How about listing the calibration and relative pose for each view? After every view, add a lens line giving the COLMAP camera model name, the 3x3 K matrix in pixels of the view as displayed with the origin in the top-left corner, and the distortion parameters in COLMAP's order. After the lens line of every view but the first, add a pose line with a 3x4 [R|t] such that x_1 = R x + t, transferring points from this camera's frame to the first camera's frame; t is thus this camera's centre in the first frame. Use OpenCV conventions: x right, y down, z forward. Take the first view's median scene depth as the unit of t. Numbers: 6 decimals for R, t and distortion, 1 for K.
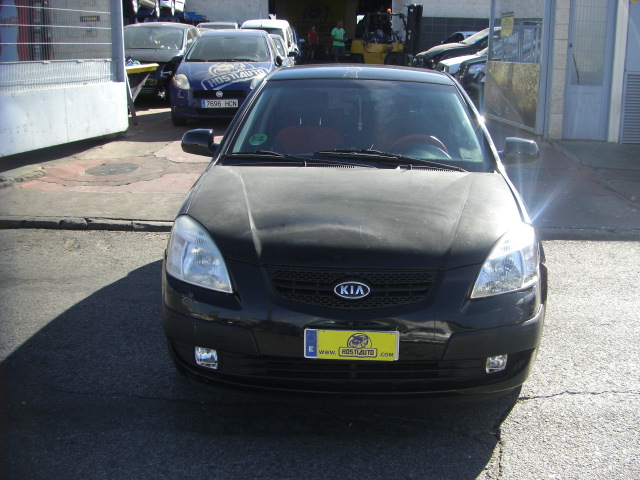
lens RADIAL K [[727.2, 0, 324.0], [0, 727.2, 241.1], [0, 0, 1]] dist [-0.153141, 0.000000]
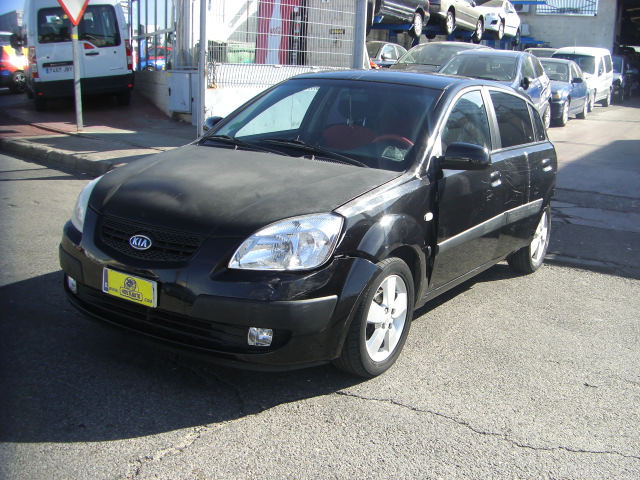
lens RADIAL K [[727.2, 0, 326.6], [0, 727.2, 243.9], [0, 0, 1]] dist [-0.153141, 0.000000]
pose [[0.869649, 0.143608, -0.472321, 0.811628], [-0.158457, 0.987330, 0.008439, 0.011840], [0.467549, 0.067503, 0.881386, 0.105372]]
